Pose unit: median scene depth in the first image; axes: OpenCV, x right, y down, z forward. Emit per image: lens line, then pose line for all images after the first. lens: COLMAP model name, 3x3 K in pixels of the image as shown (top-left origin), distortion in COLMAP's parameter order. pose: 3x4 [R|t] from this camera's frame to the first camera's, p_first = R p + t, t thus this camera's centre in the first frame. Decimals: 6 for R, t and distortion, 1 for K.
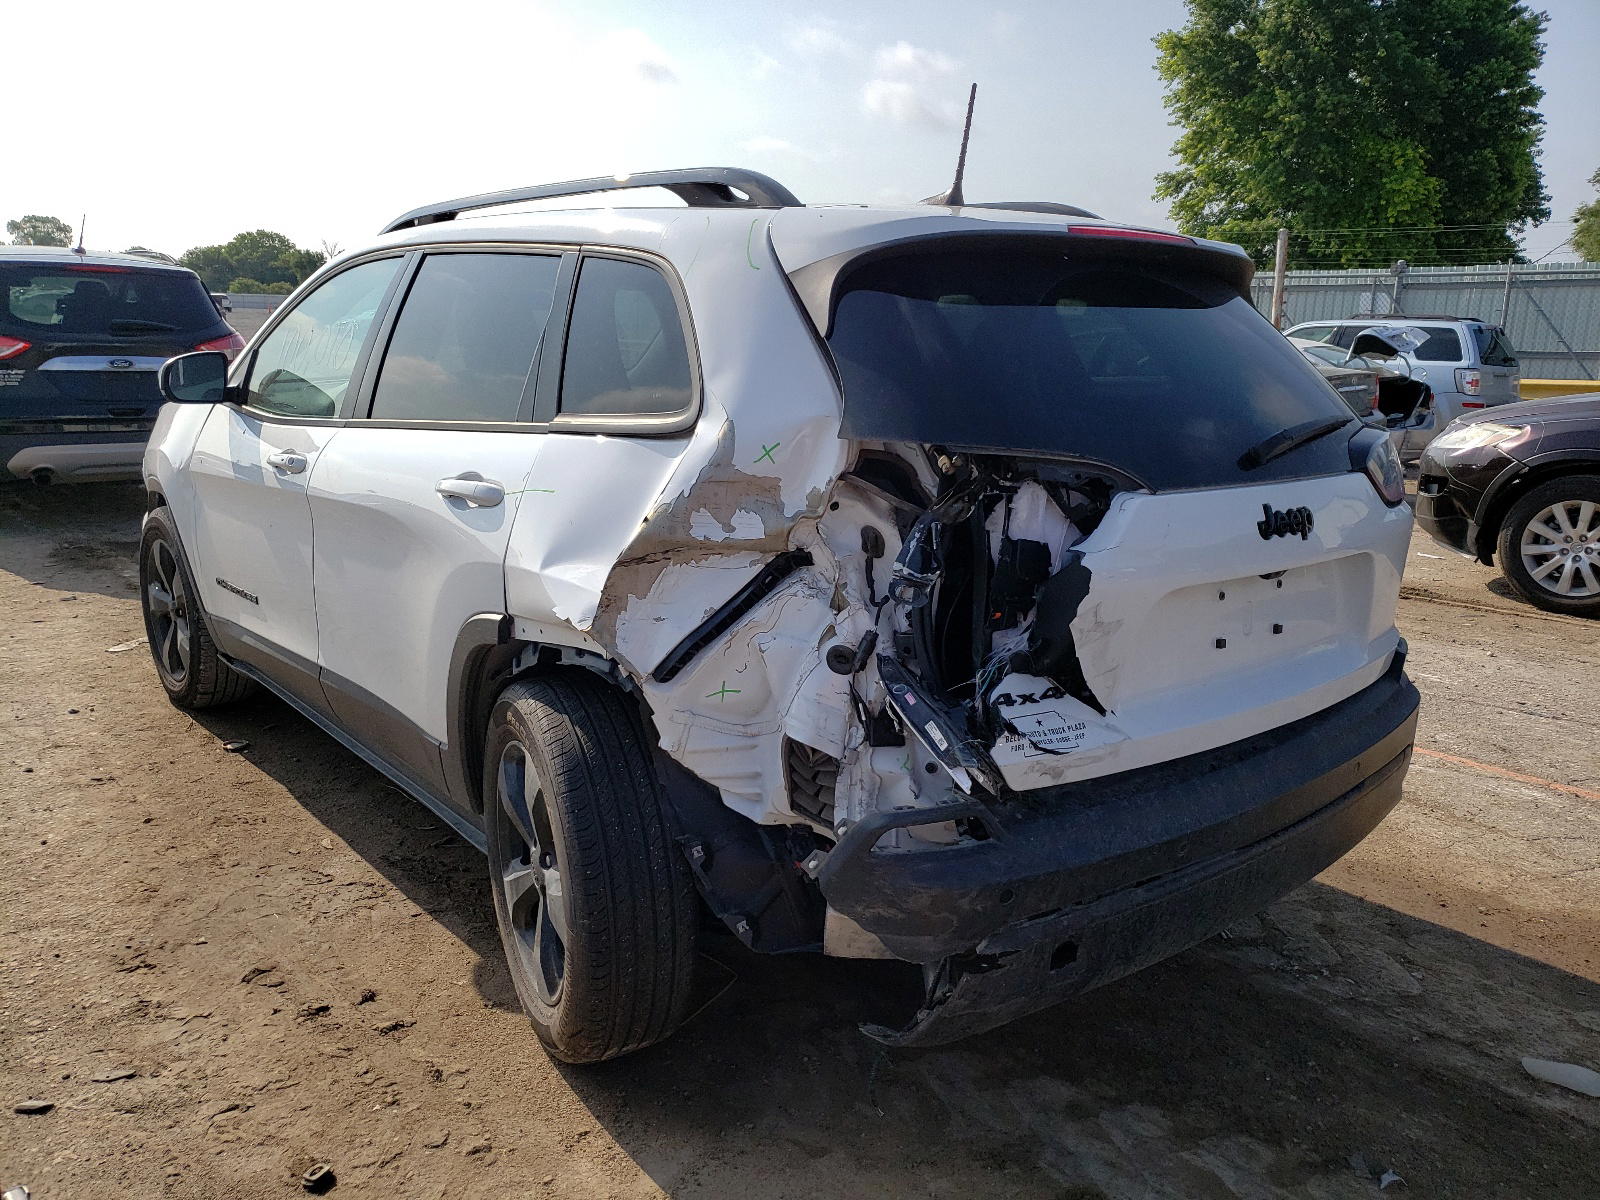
lens RADIAL K [[1229.0, 0, 800.5], [0, 1229.0, 606.9], [0, 0, 1]] dist [0.027378, -0.012704]
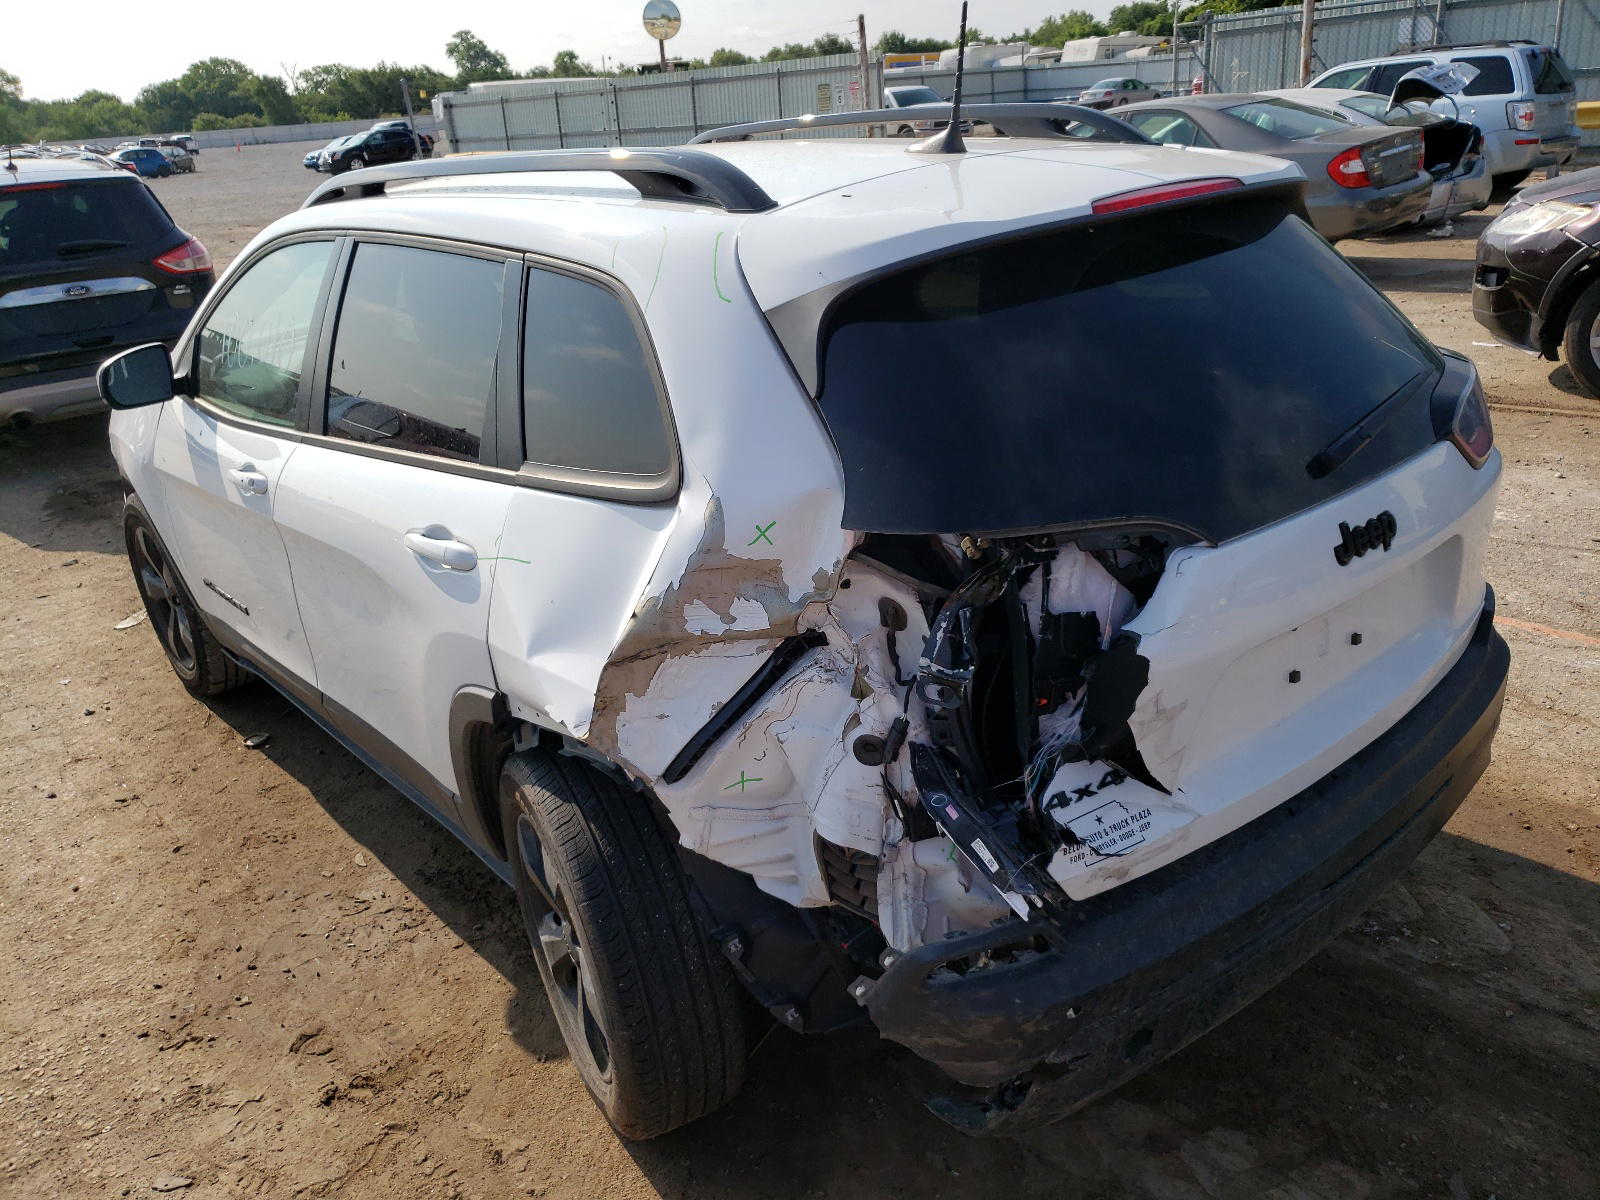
lens RADIAL K [[1232.9, 0, 801.7], [0, 1232.9, 606.5], [0, 0, 1]] dist [-0.000753, 0.024077]
pose [[0.994621, -0.097849, -0.033990, 0.021038], [0.102233, 0.980127, 0.170000, -0.186490], [0.016680, -0.172560, 0.984858, 0.117110]]
